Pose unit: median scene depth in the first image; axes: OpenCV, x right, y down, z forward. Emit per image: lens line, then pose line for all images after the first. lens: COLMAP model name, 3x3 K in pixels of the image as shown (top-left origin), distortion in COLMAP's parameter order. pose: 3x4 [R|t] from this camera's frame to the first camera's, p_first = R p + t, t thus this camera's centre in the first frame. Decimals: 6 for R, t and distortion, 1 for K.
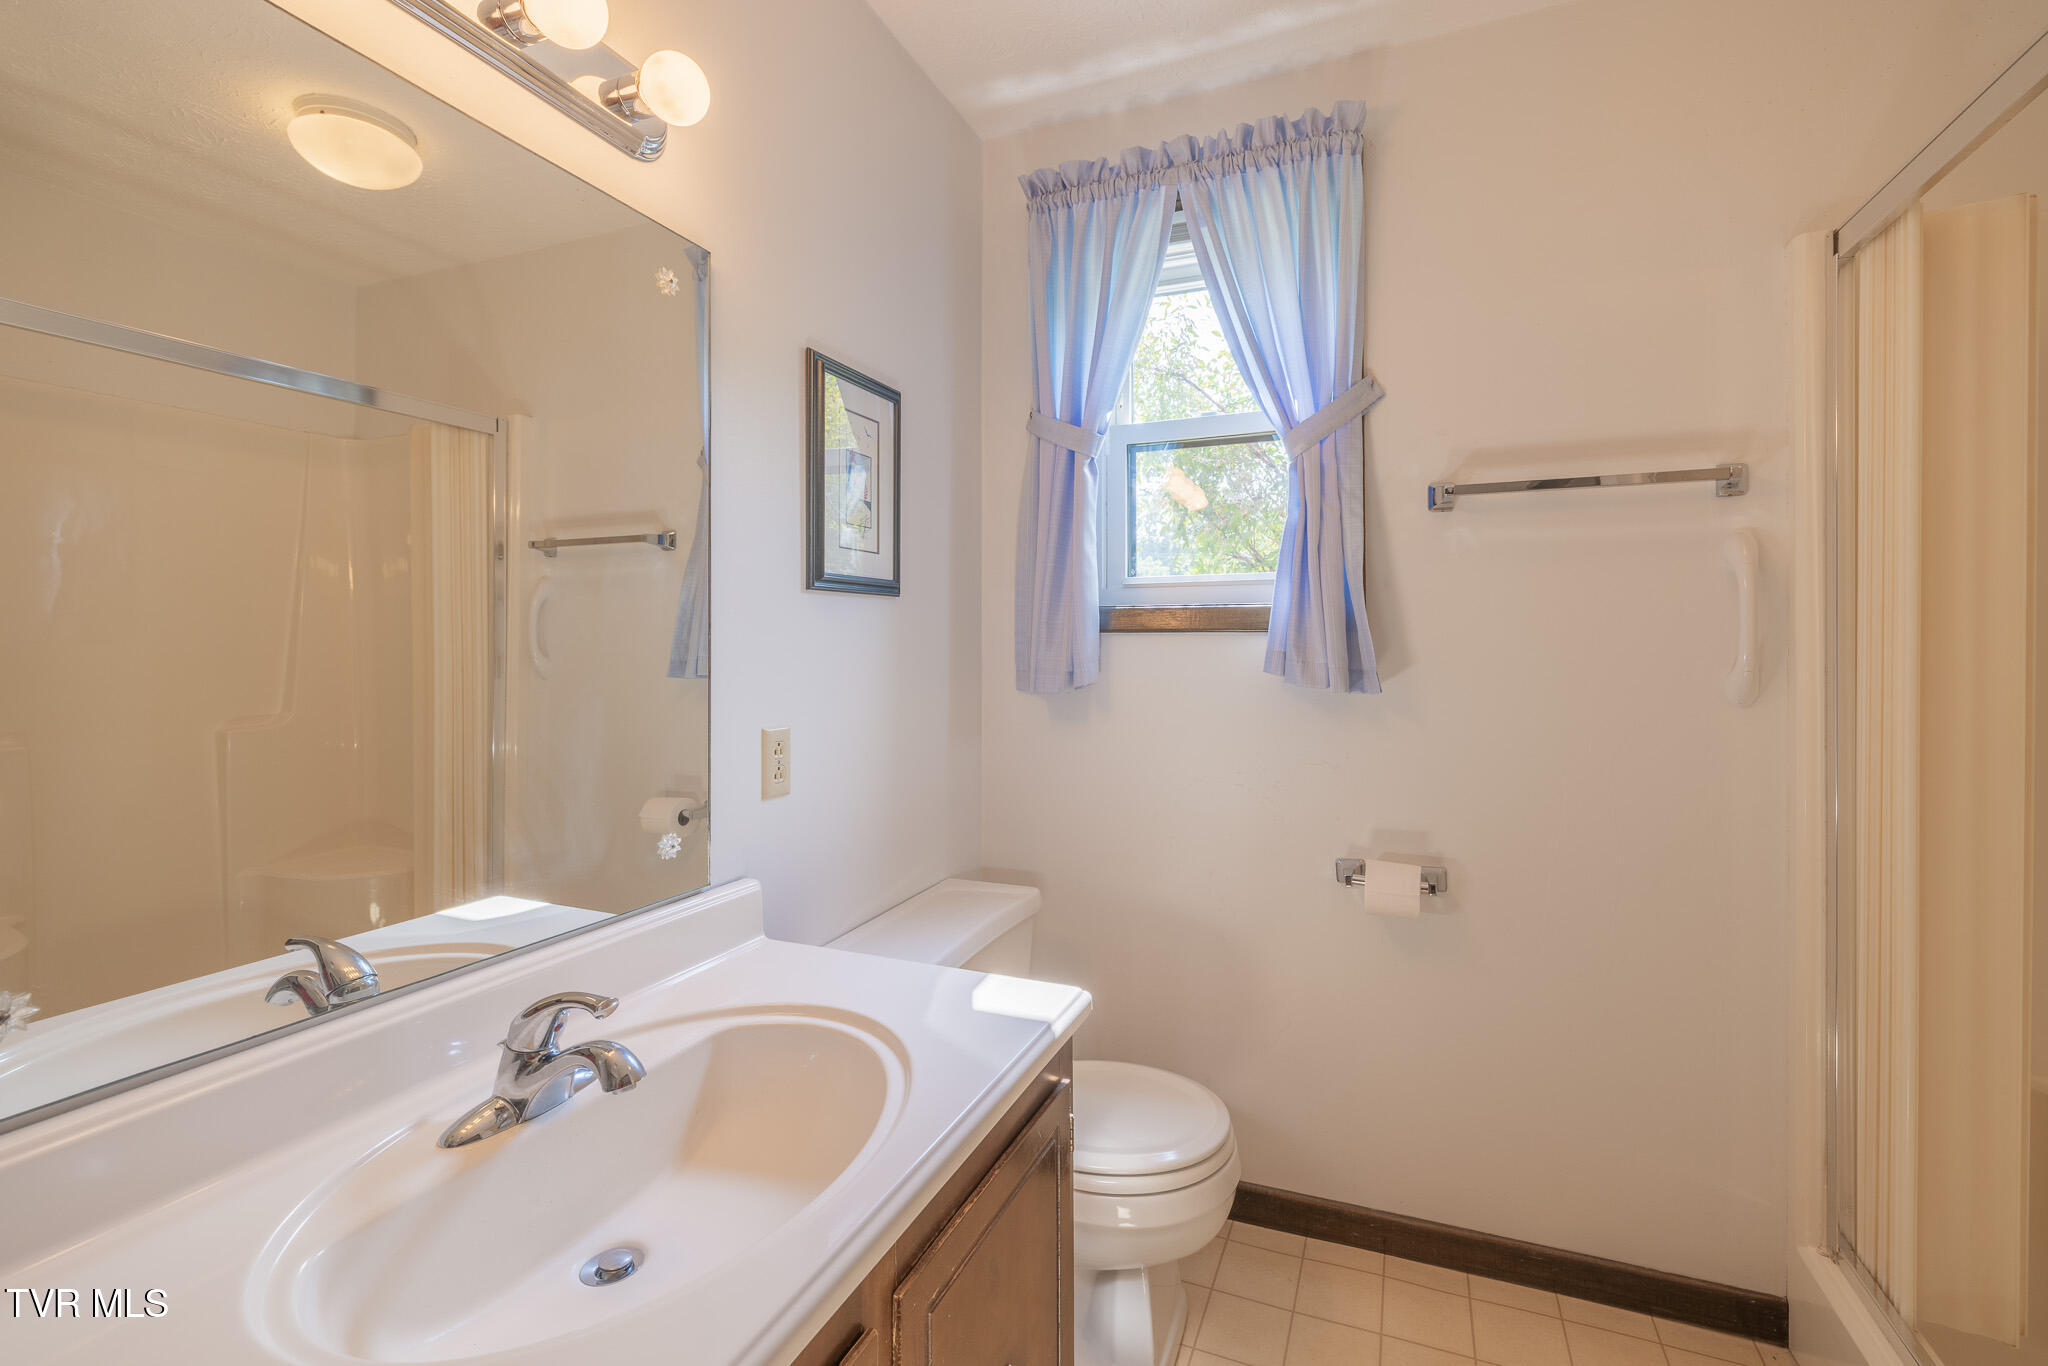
lens RADIAL K [[867.9, 0, 1037.7], [0, 867.9, 661.4], [0, 0, 1]] dist [-0.013955, 0.008467]
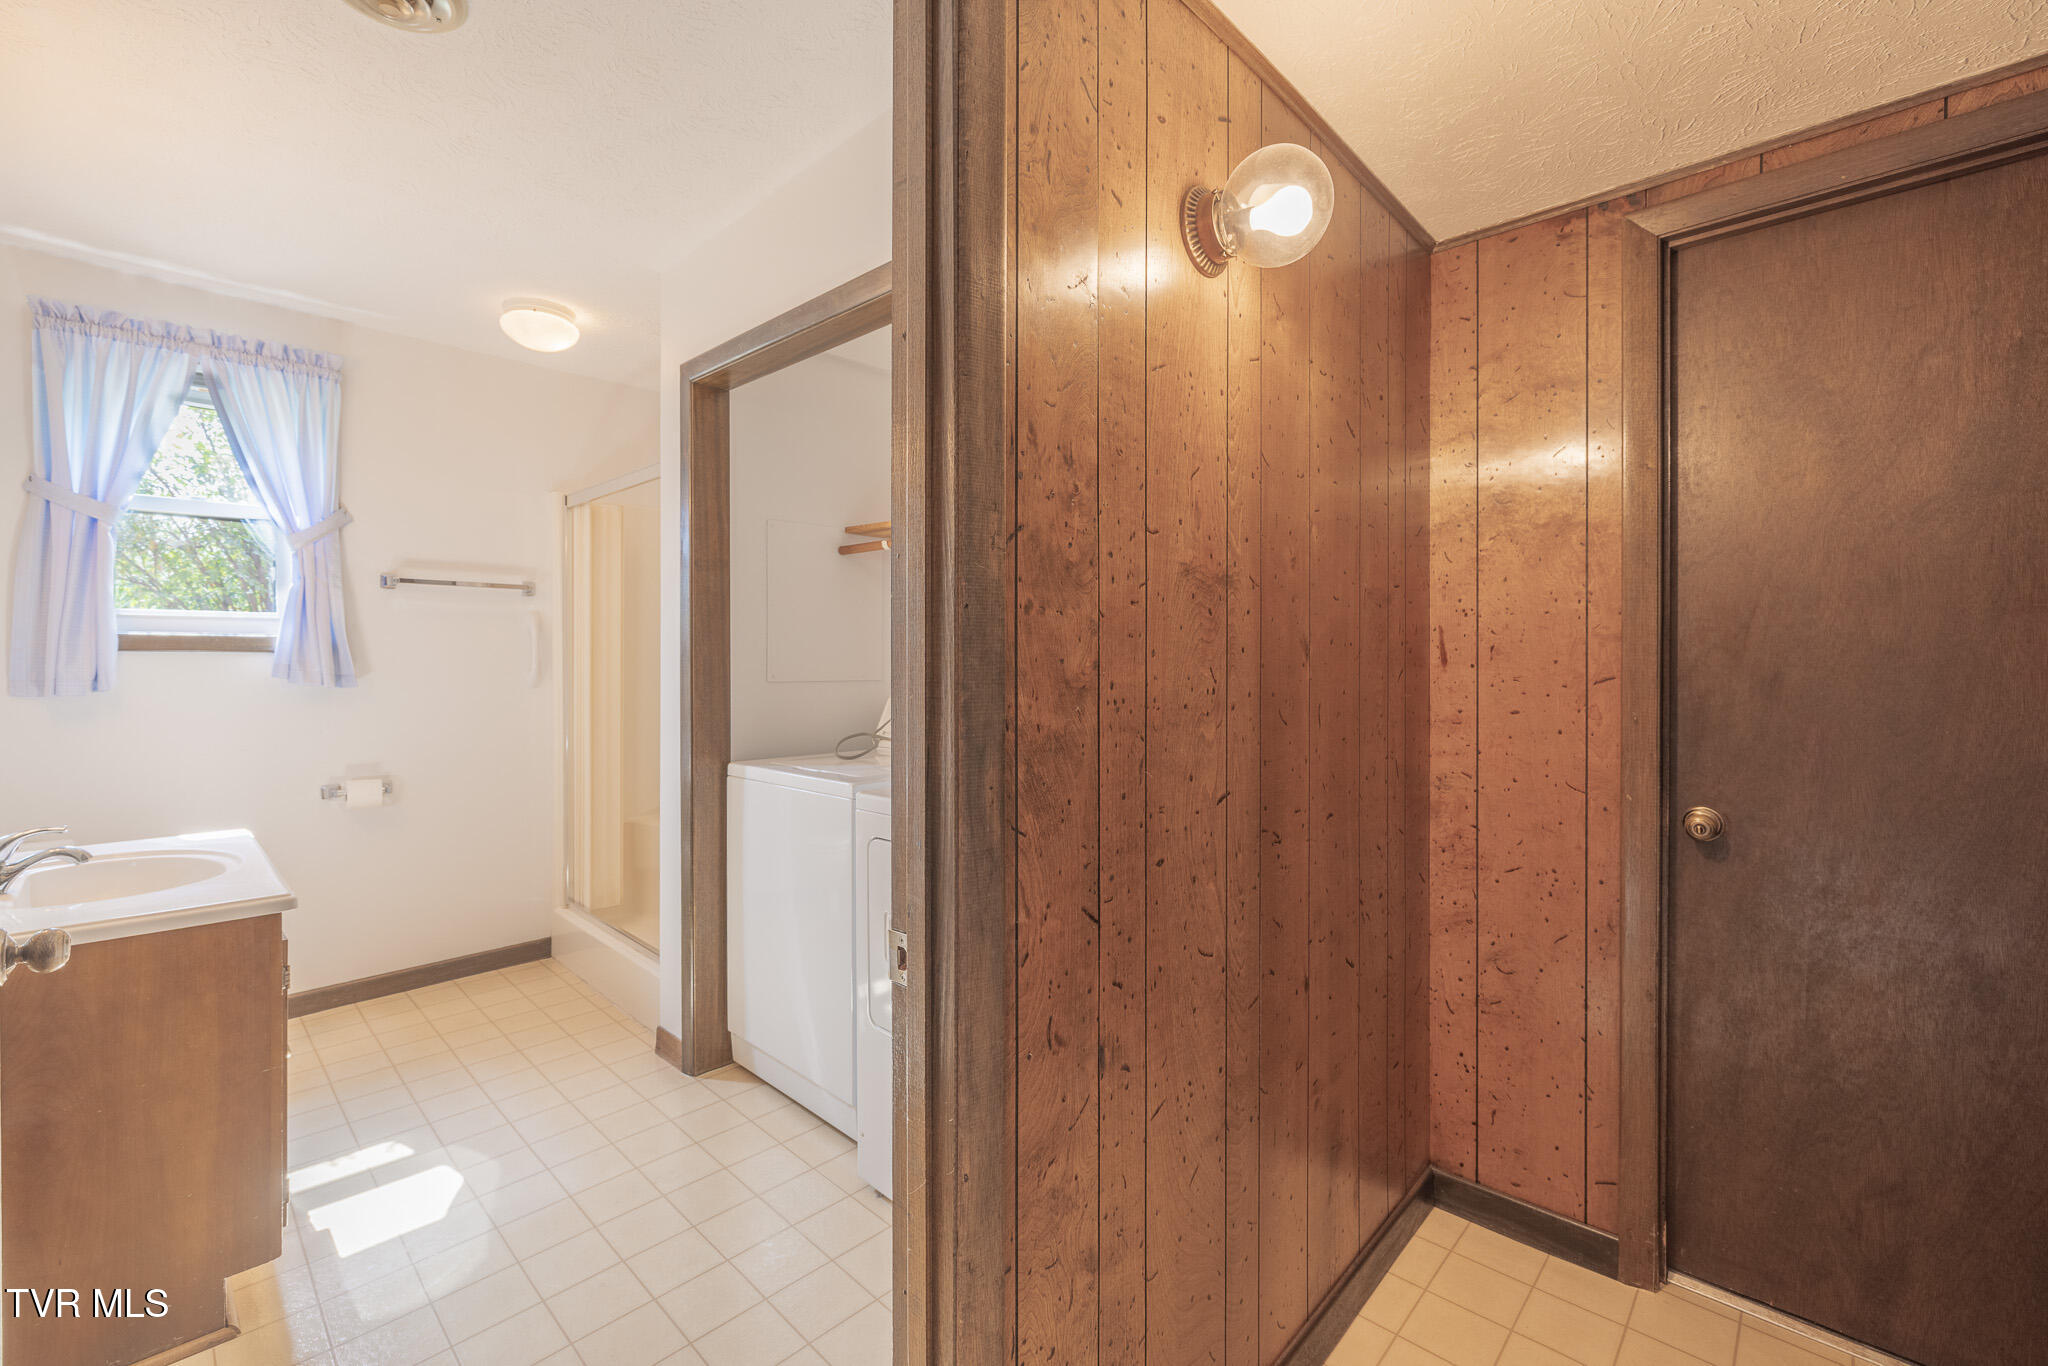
lens RADIAL K [[867.9, 0, 1037.7], [0, 867.9, 661.4], [0, 0, 1]] dist [-0.013955, 0.008467]
pose [[0.333170, -0.000144, 0.942867, -0.798822], [0.005619, 0.999983, -0.001833, -0.006652], [-0.942850, 0.005908, 0.333165, -0.911710]]
